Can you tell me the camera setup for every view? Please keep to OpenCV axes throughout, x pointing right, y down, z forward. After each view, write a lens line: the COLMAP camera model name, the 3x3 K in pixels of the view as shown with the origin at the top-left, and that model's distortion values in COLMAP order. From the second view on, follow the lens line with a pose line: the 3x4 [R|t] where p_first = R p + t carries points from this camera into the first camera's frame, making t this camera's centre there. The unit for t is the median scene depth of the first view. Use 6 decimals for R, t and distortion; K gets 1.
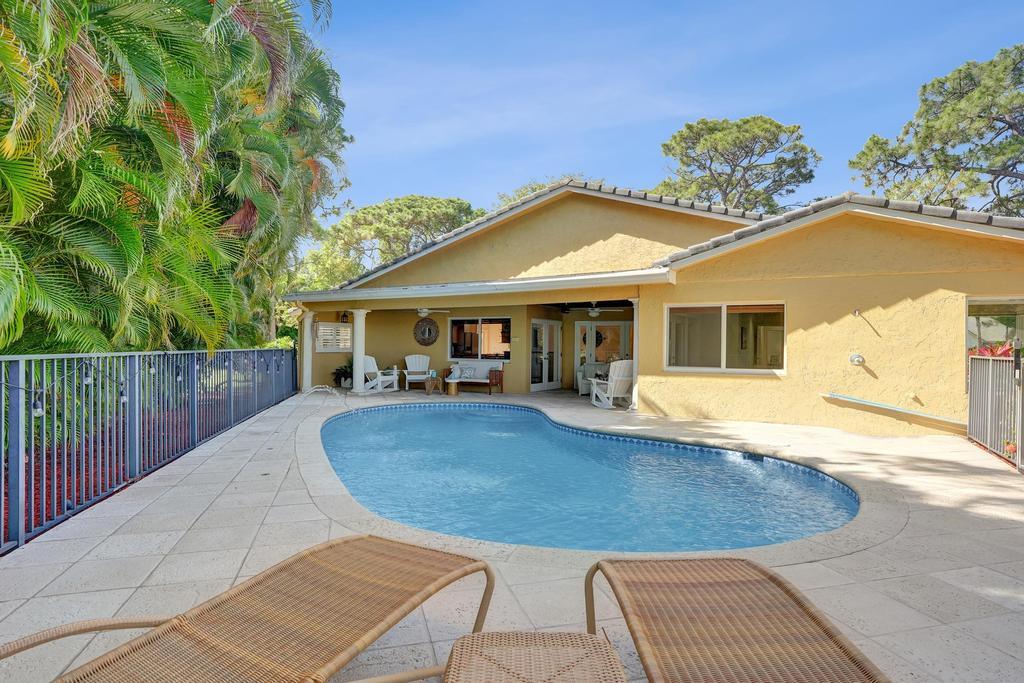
lens RADIAL K [[548.8, 0, 508.9], [0, 548.8, 345.9], [0, 0, 1]] dist [-0.044024, 0.024223]
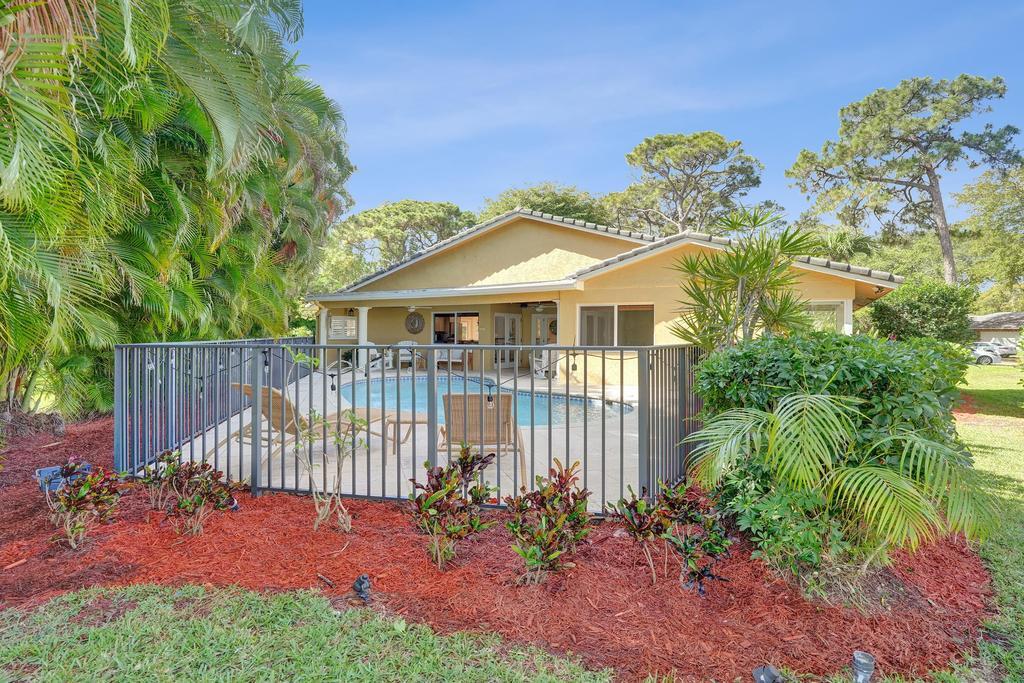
lens RADIAL K [[548.8, 0, 498.7], [0, 548.8, 321.1], [0, 0, 1]] dist [-0.044024, 0.024223]
pose [[0.999842, -0.005122, -0.017010, 0.071003], [0.004749, 0.999749, -0.021905, -0.001434], [0.017118, 0.021820, 0.999615, -0.290203]]
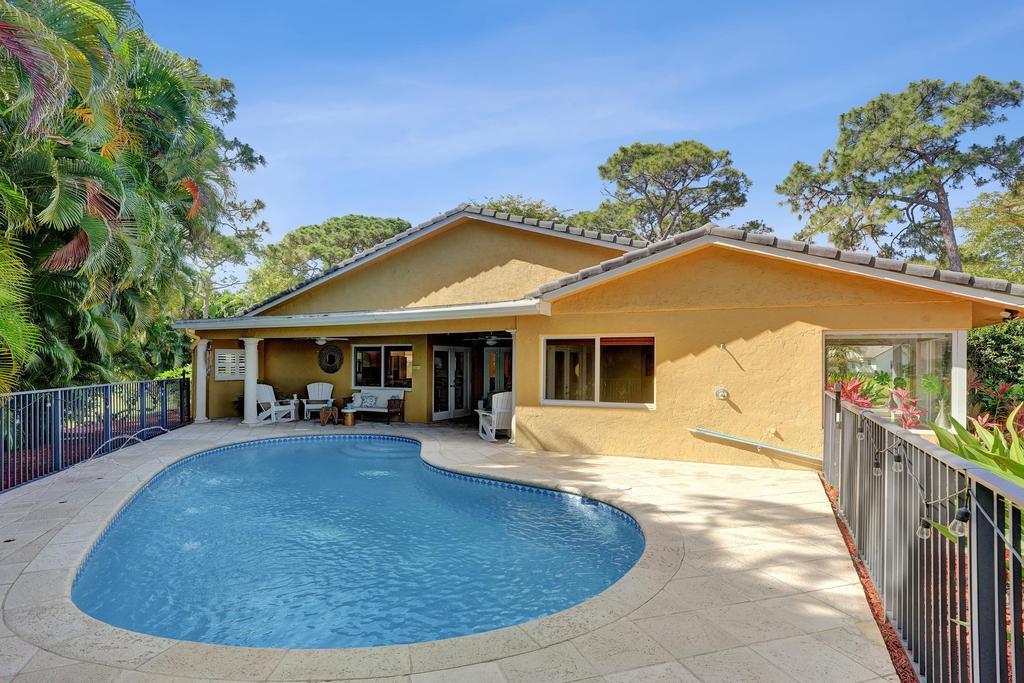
lens RADIAL K [[548.8, 0, 506.8], [0, 548.8, 351.7], [0, 0, 1]] dist [-0.044024, 0.024223]
pose [[0.998398, -0.003060, 0.056497, 0.113923], [0.004210, 0.999786, -0.020250, -0.019034], [-0.056423, 0.020455, 0.998197, 0.019168]]
